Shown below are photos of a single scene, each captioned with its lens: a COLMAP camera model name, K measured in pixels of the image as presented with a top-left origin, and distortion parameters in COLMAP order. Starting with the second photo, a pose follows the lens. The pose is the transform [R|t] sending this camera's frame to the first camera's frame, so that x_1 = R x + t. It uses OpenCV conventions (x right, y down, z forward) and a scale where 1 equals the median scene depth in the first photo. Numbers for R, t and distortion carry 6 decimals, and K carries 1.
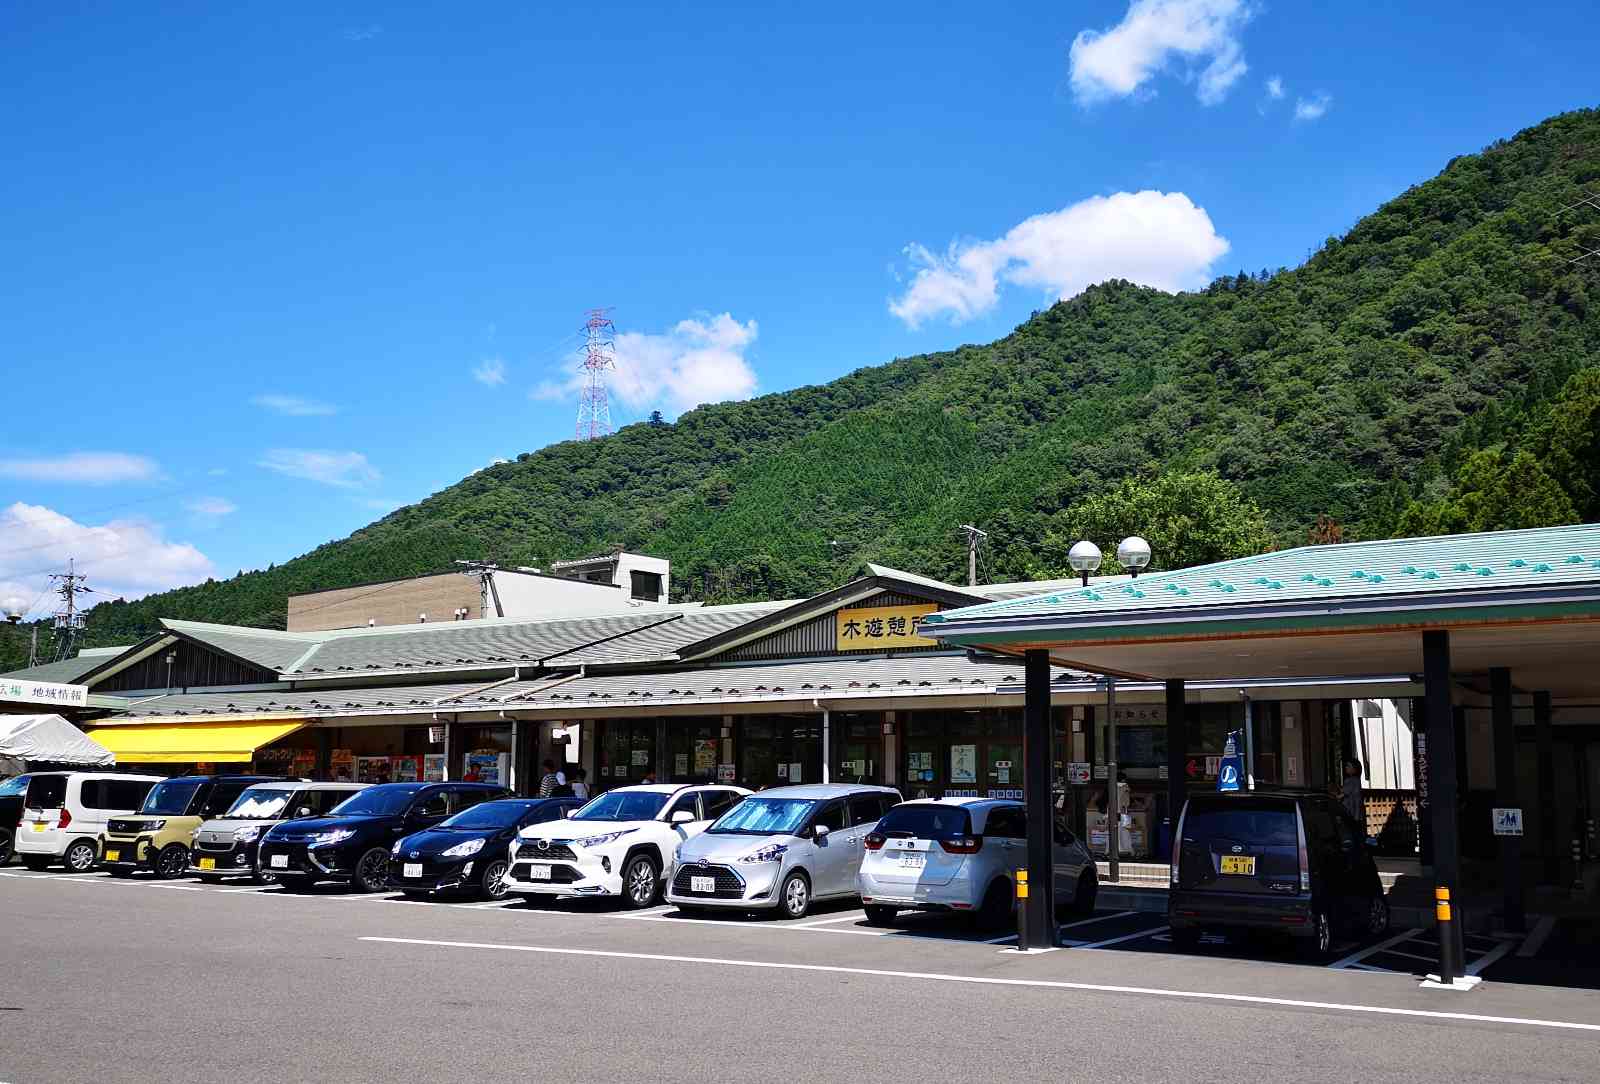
lens RADIAL K [[1420.9, 0, 858.2], [0, 1420.9, 609.5], [0, 0, 1]] dist [0.078894, -0.122002]
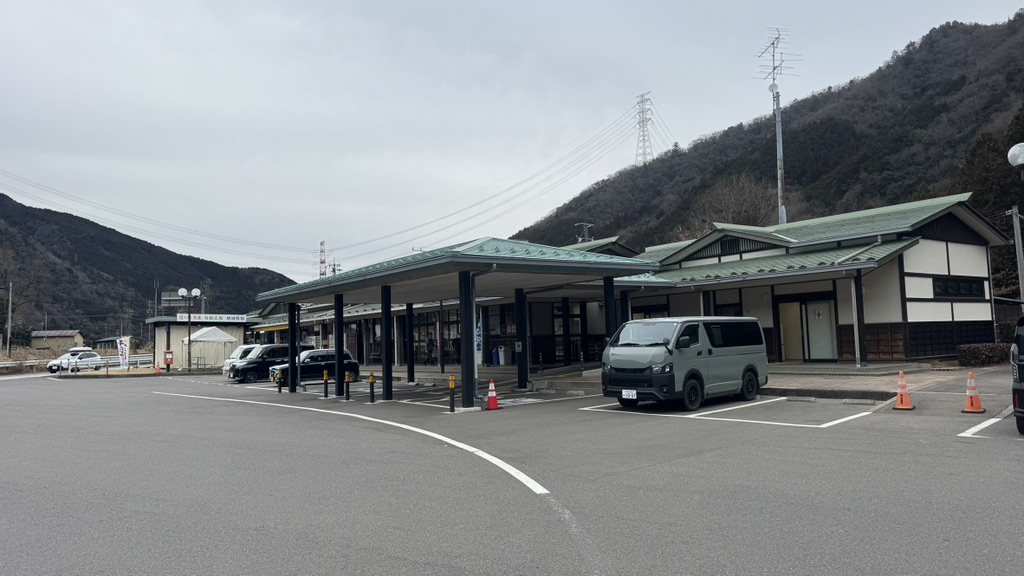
lens RADIAL K [[721.5, 0, 507.2], [0, 721.5, 291.5], [0, 0, 1]] dist [0.108000, -0.138576]
pose [[0.920790, -0.063076, -0.384925, 0.047469], [0.085868, 0.995408, 0.042293, -0.001037], [0.380490, -0.071996, 0.921978, -0.014094]]
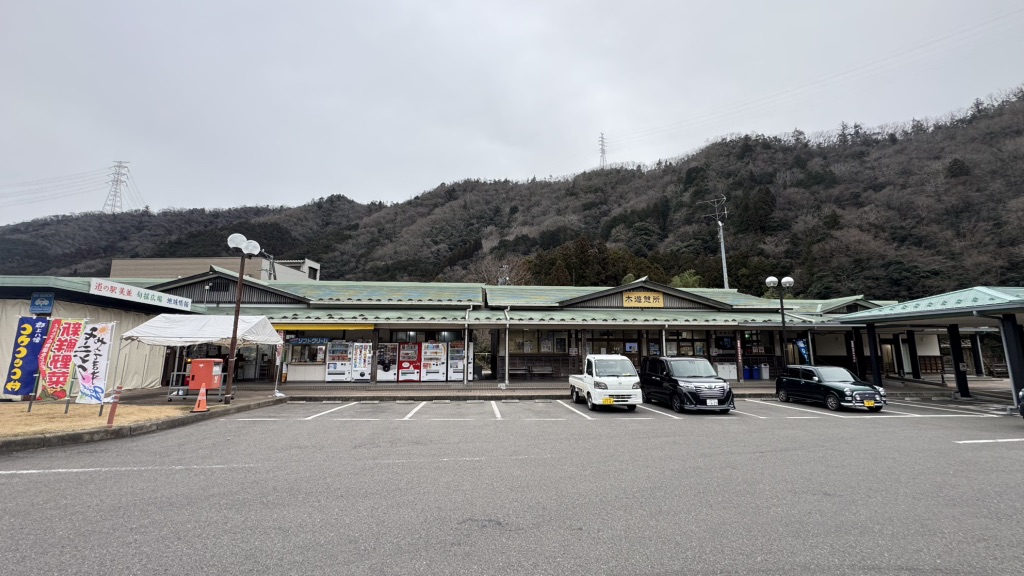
lens RADIAL K [[408.2, 0, 512.0], [0, 408.2, 288.0], [0, 0, 1]] dist [0.001123, 0.000151]
pose [[0.815397, 0.086506, 0.572403, -0.046091], [-0.070439, 0.996251, -0.050220, 0.003433], [-0.574601, 0.000630, 0.818433, 0.034700]]
